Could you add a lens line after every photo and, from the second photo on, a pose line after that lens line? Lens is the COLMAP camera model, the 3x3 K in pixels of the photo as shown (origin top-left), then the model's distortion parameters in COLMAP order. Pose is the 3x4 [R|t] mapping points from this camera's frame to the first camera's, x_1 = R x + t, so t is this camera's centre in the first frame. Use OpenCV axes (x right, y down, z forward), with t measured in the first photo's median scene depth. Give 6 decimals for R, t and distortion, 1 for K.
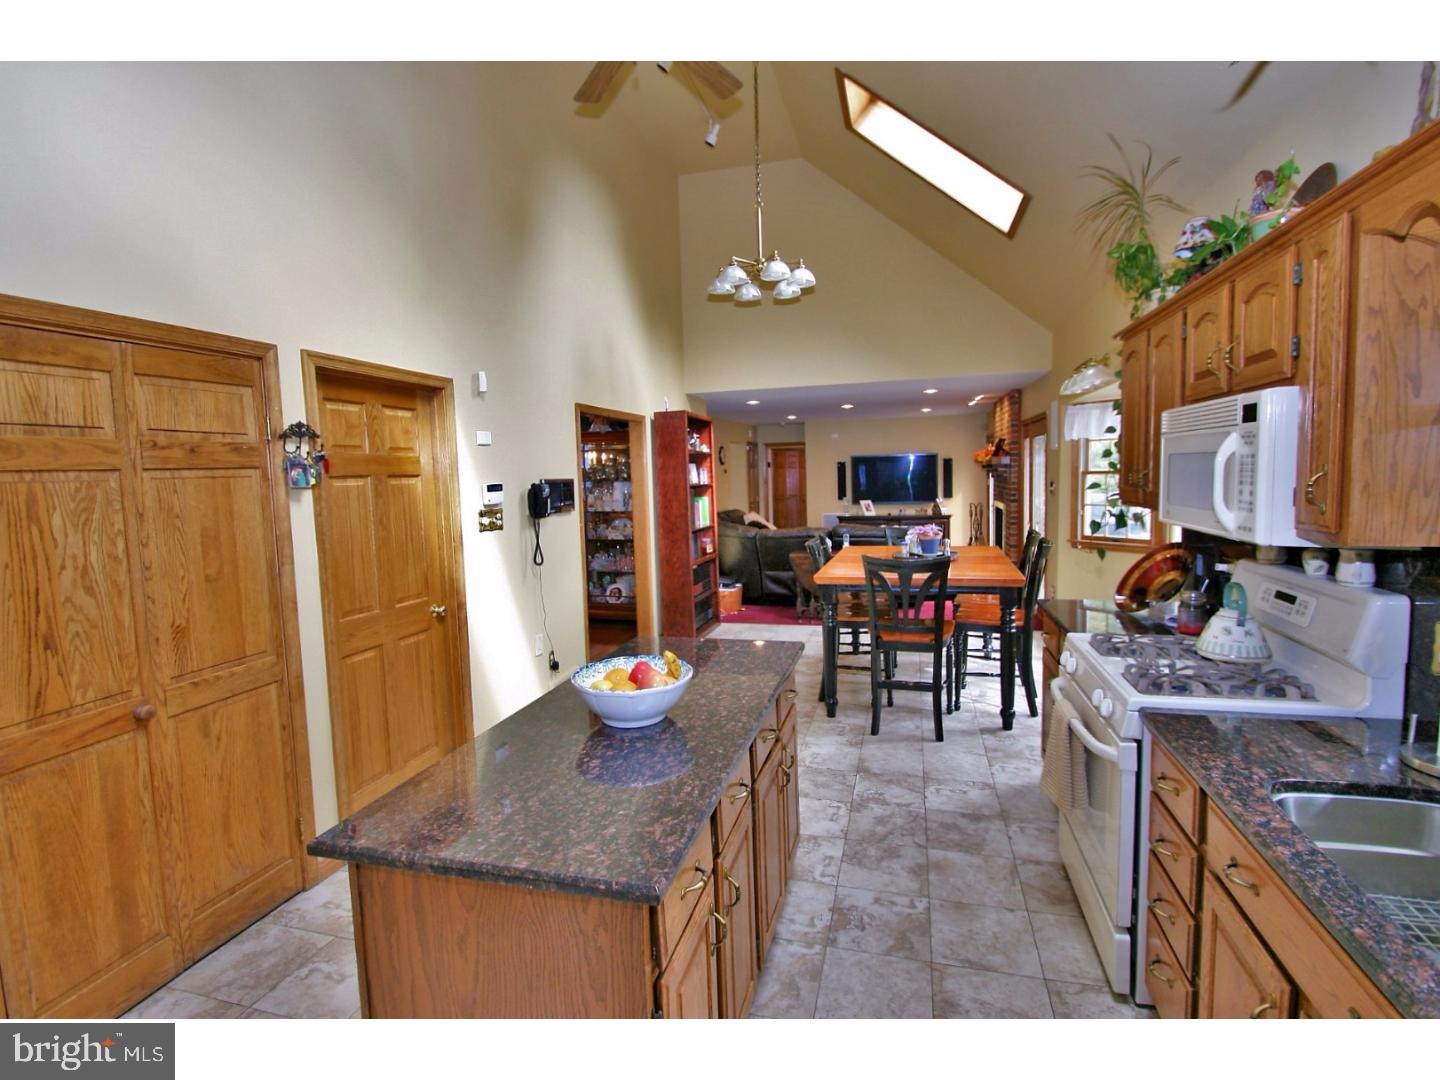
lens RADIAL K [[671.5, 0, 726.2], [0, 671.5, 530.6], [0, 0, 1]] dist [-0.000956, -0.006959]
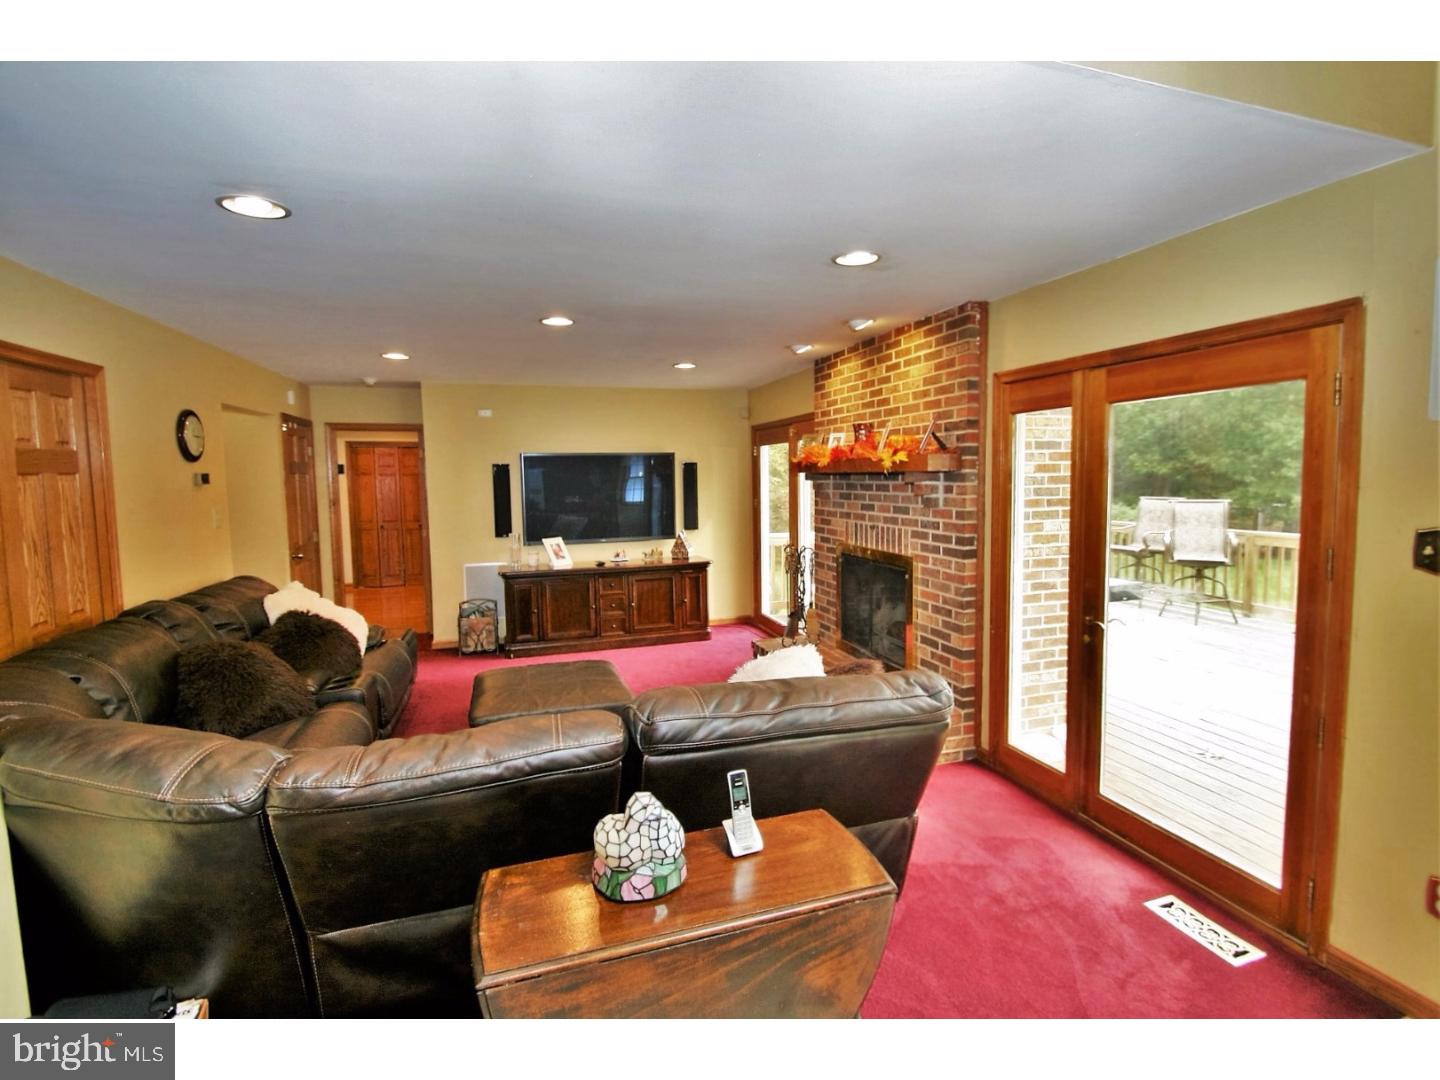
lens RADIAL K [[671.5, 0, 721.8], [0, 671.5, 536.9], [0, 0, 1]] dist [-0.000956, -0.006959]
pose [[0.839052, -0.028114, 0.543325, 0.033527], [0.033832, 0.999427, -0.000532, -0.041958], [-0.542999, 0.018828, 0.839522, 0.489923]]
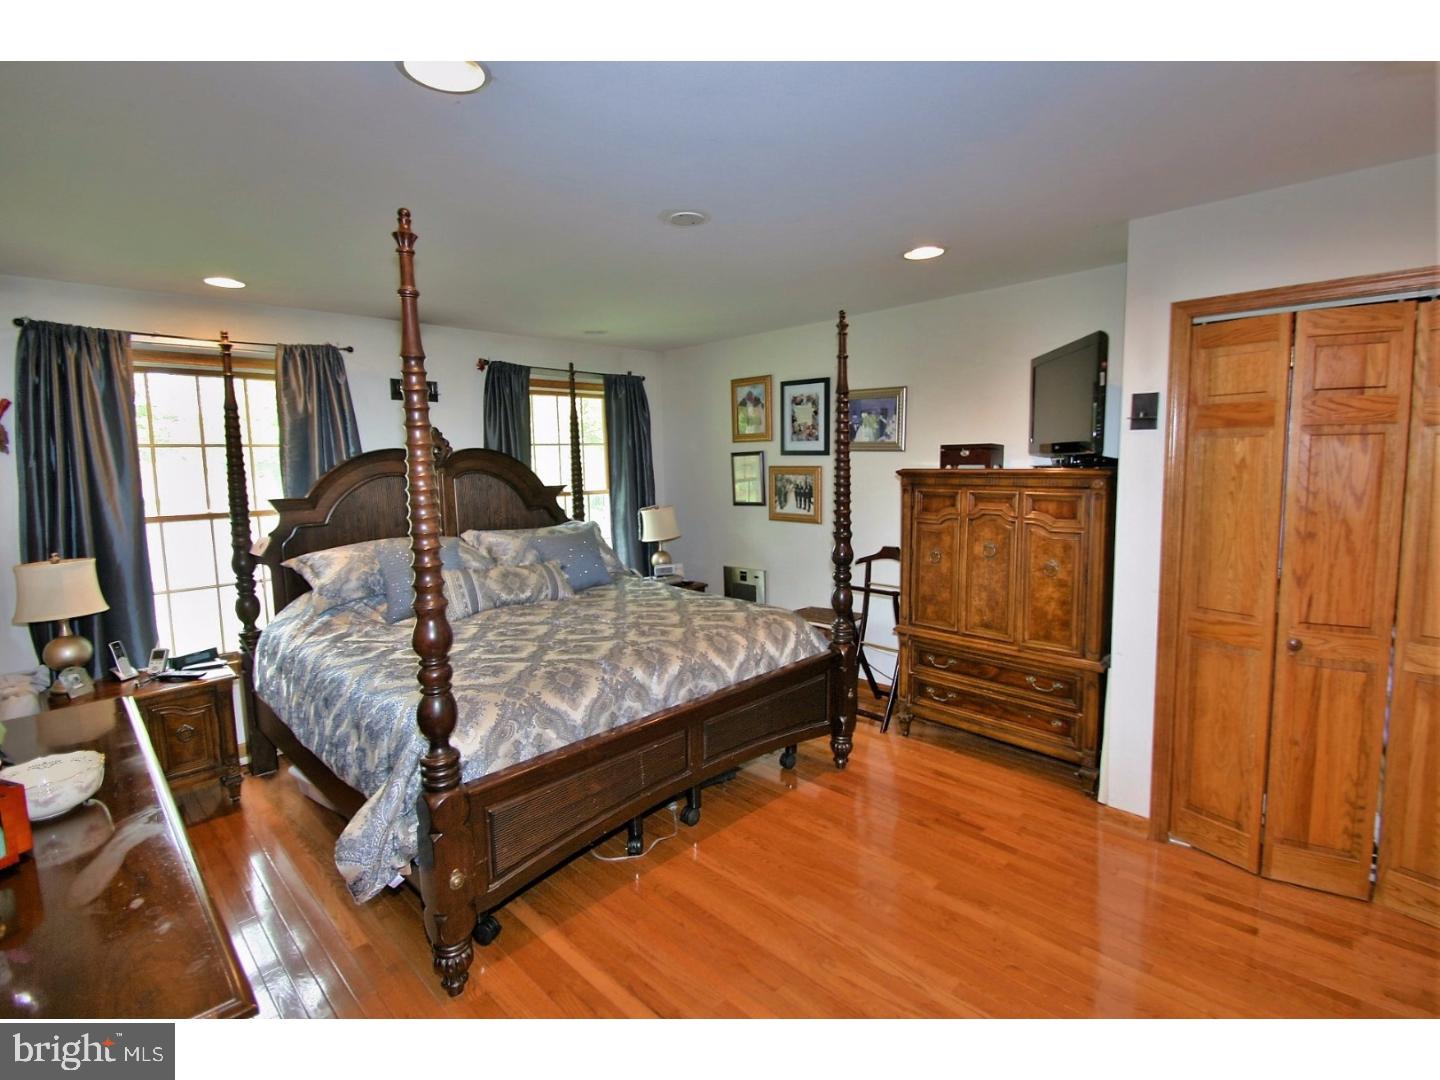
lens RADIAL K [[671.5, 0, 722.2], [0, 671.5, 529.9], [0, 0, 1]] dist [-0.000956, -0.006959]
pose [[0.876733, 0.054516, -0.477878, 0.059911], [-0.044398, 0.998487, 0.032452, -0.080408], [0.478924, -0.007235, 0.877827, 0.912368]]
